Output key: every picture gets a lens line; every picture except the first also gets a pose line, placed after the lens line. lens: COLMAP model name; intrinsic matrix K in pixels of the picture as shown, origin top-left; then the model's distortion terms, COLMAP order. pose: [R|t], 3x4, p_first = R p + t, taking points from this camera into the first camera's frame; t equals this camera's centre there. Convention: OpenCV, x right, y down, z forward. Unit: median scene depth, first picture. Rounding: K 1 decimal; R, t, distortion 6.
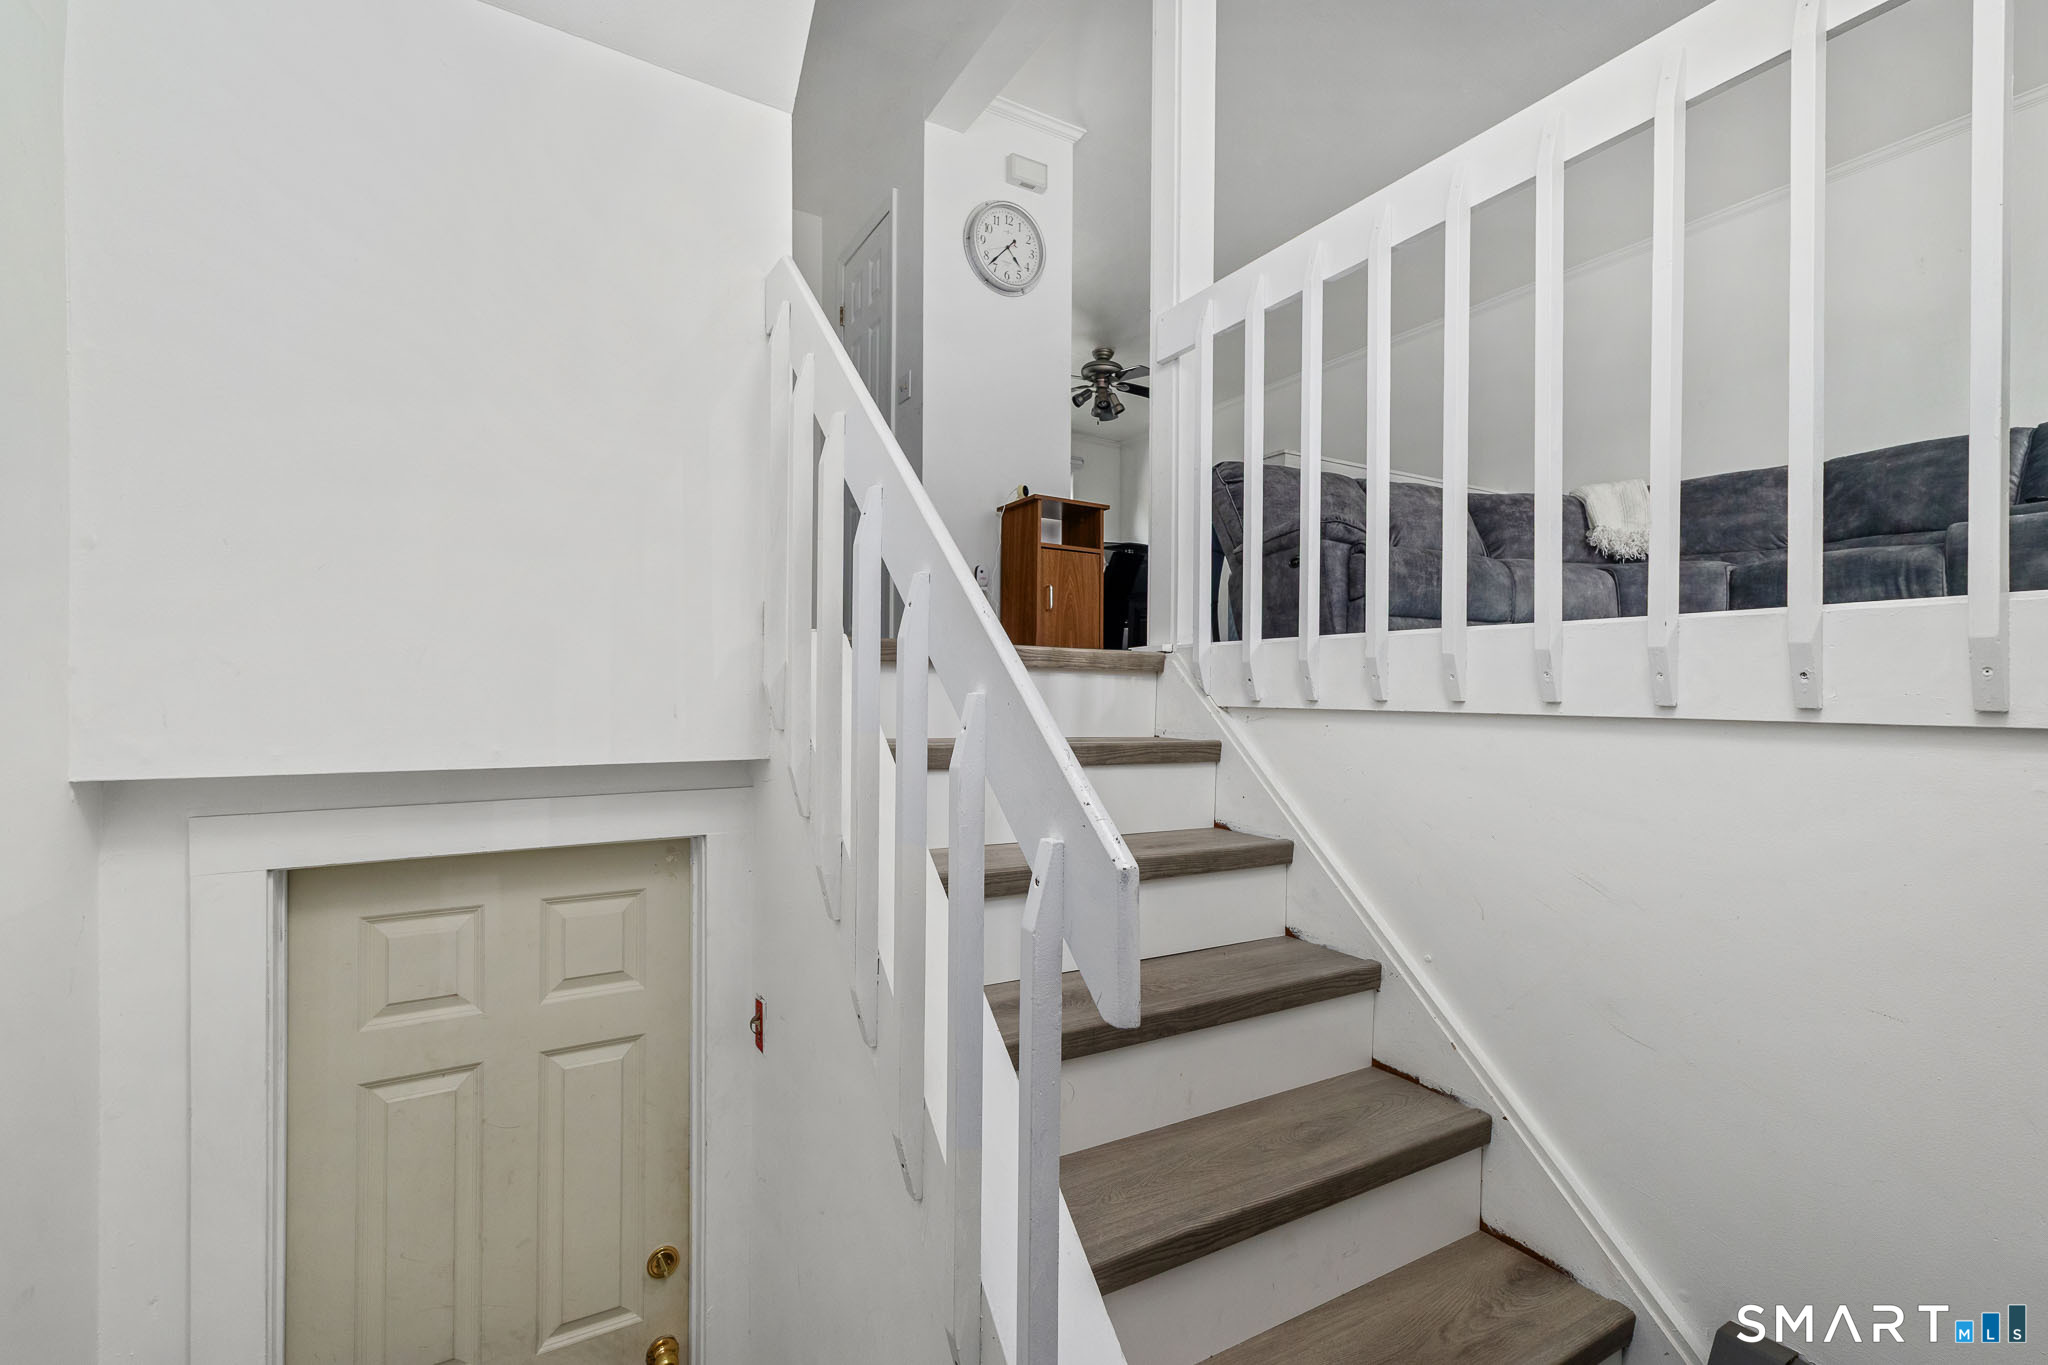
lens RADIAL K [[951.5, 0, 1033.8], [0, 951.5, 695.0], [0, 0, 1]] dist [-0.004050, 0.002573]
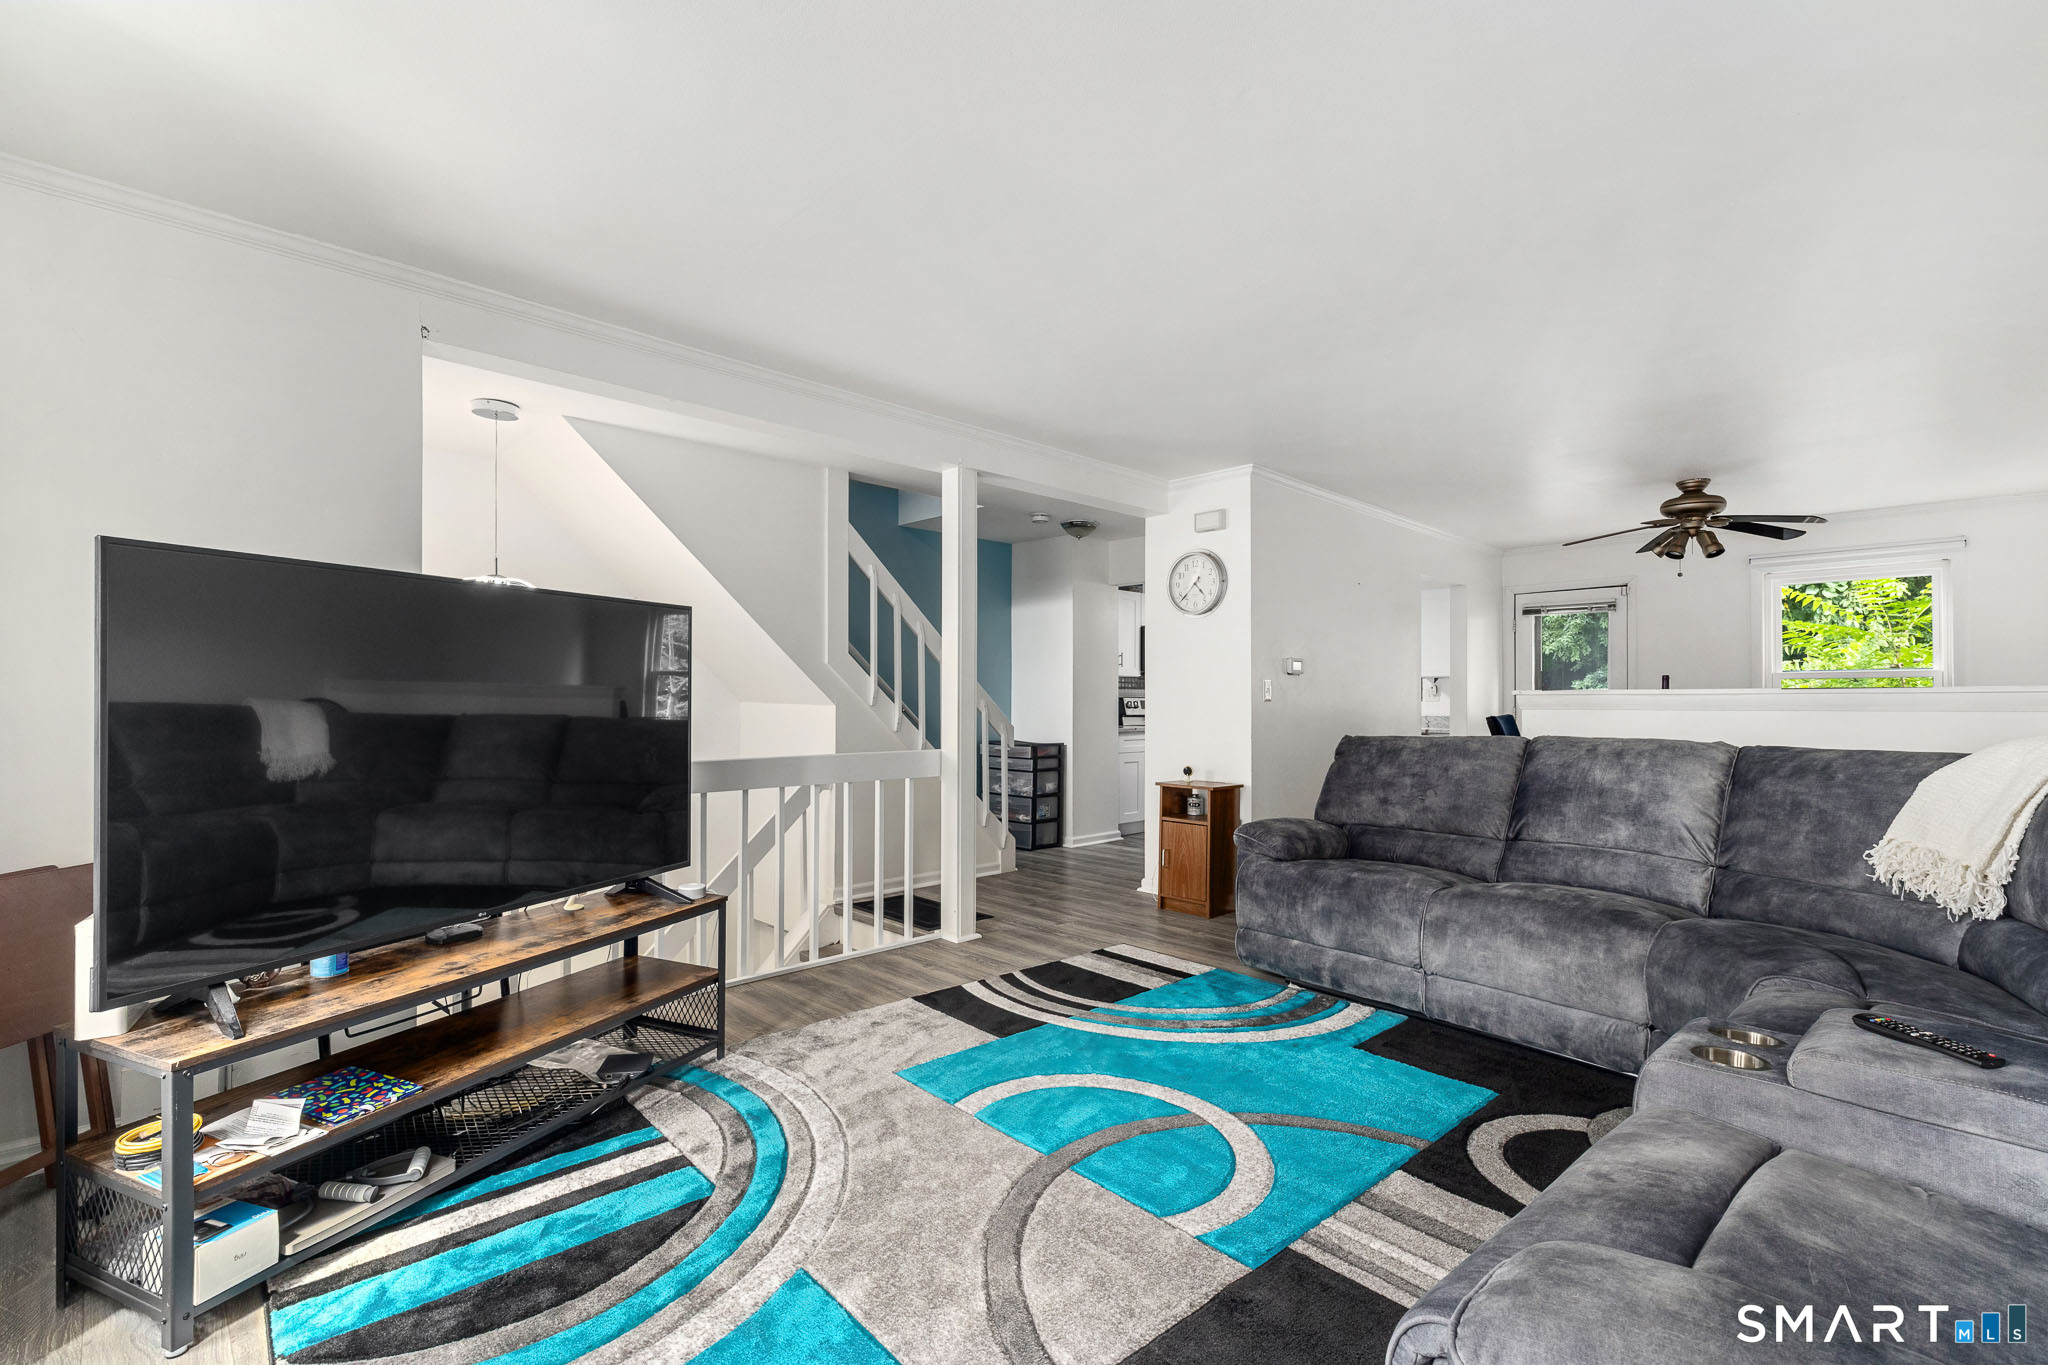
lens RADIAL K [[951.5, 0, 1027.1], [0, 951.5, 689.8], [0, 0, 1]] dist [-0.004050, 0.002573]
pose [[0.260158, -0.020327, -0.965352, 1.179259], [0.003579, 0.999792, -0.020087, -0.293437], [0.965559, 0.001770, 0.260177, 0.422970]]
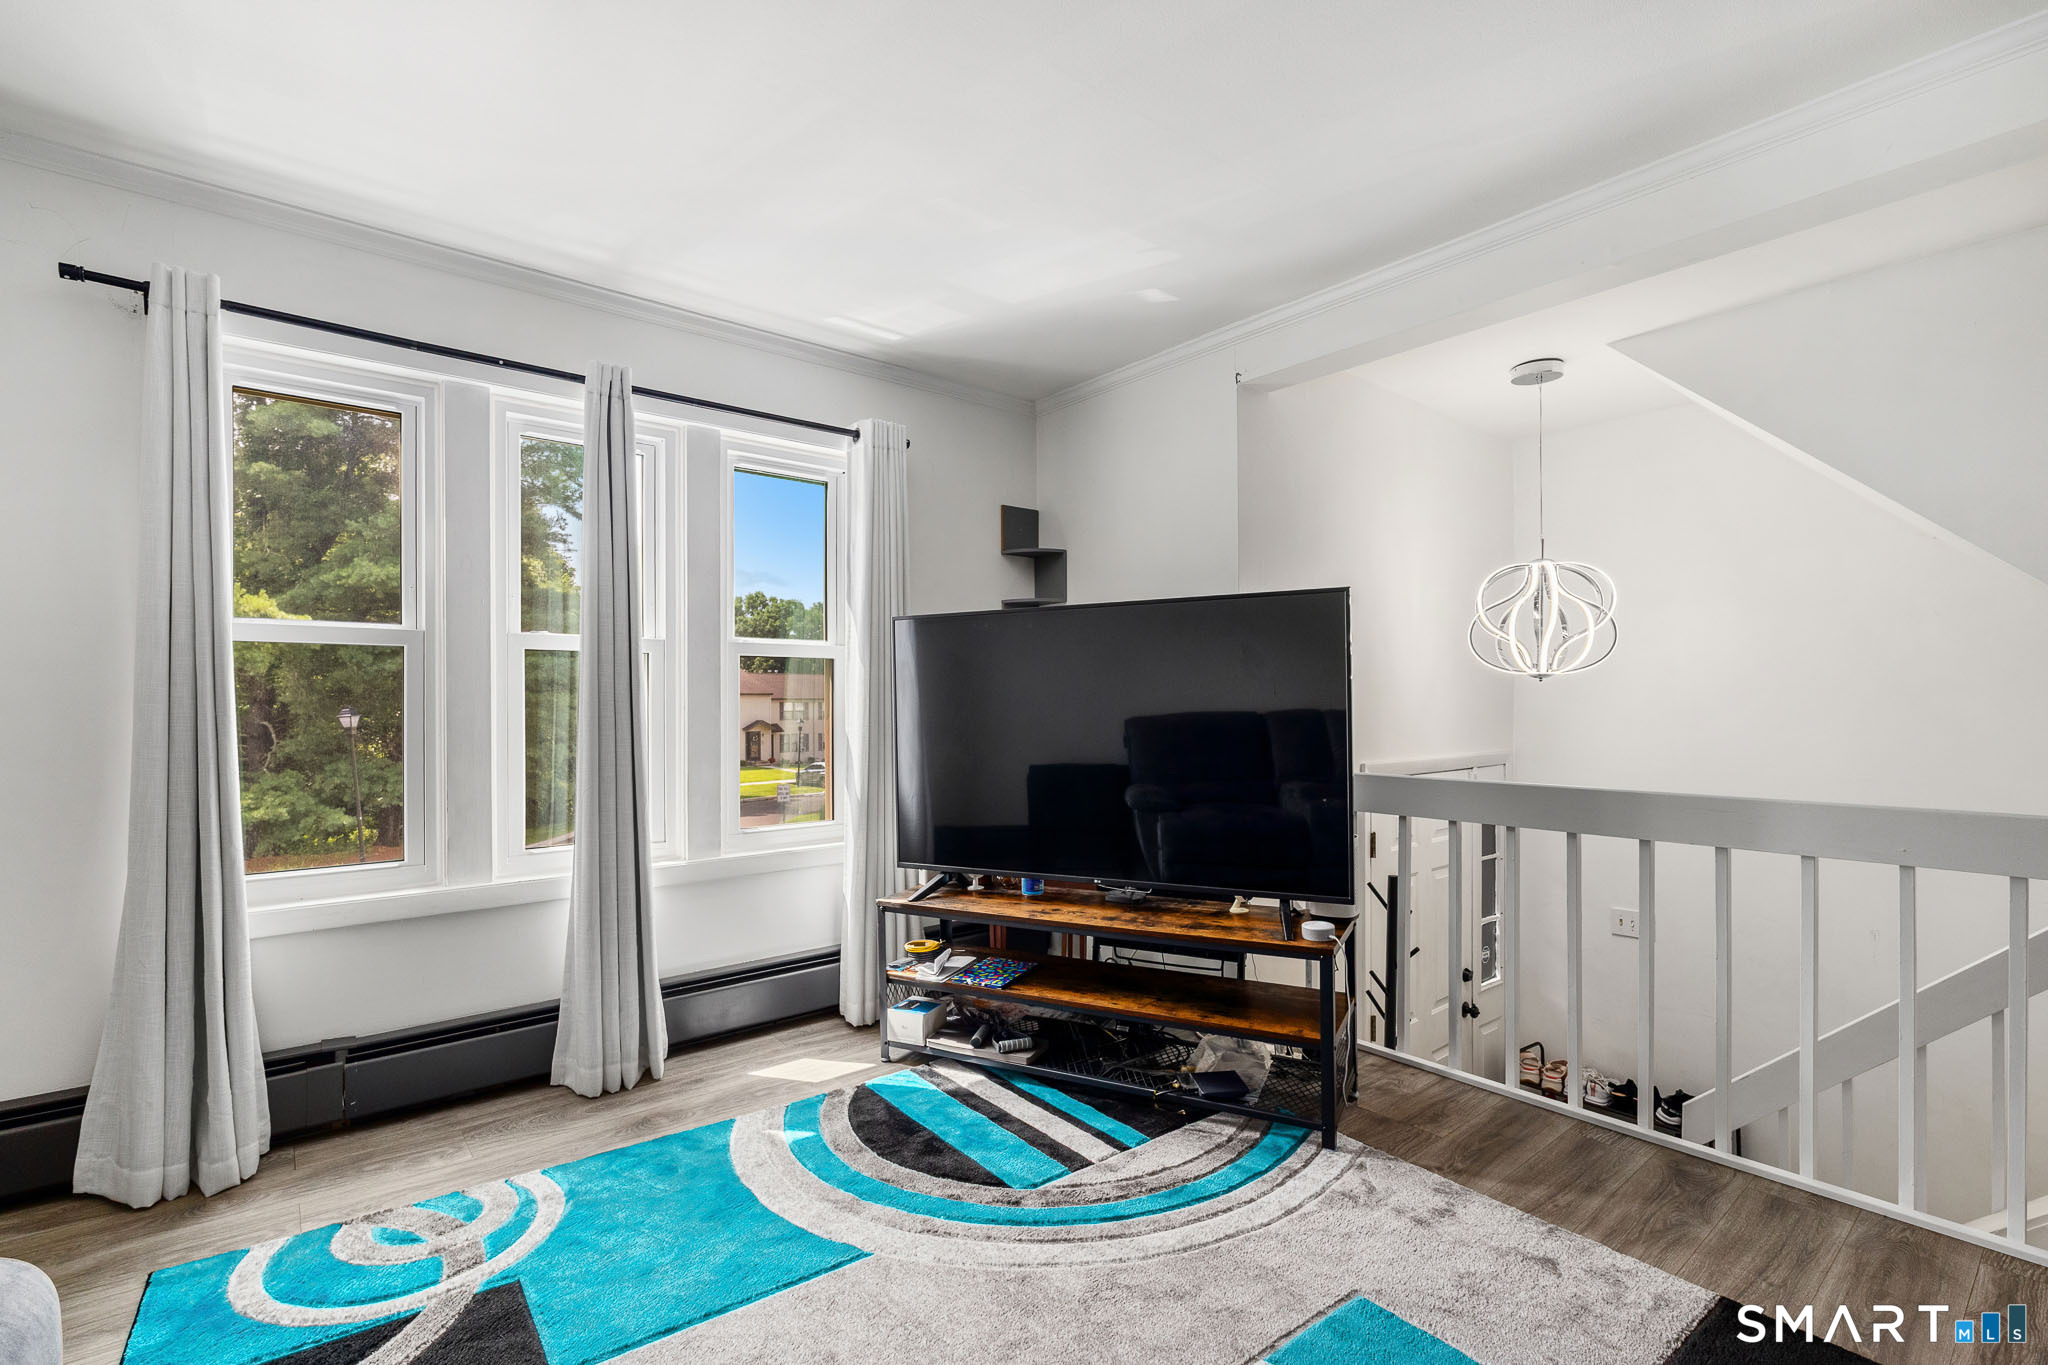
lens RADIAL K [[951.5, 0, 1018.9], [0, 951.5, 690.0], [0, 0, 1]] dist [-0.004050, 0.002573]
pose [[-0.987861, -0.003747, -0.155293, 0.699105], [-0.002493, 0.999963, -0.008270, -0.303157], [0.155318, -0.007782, -0.987834, 0.931201]]
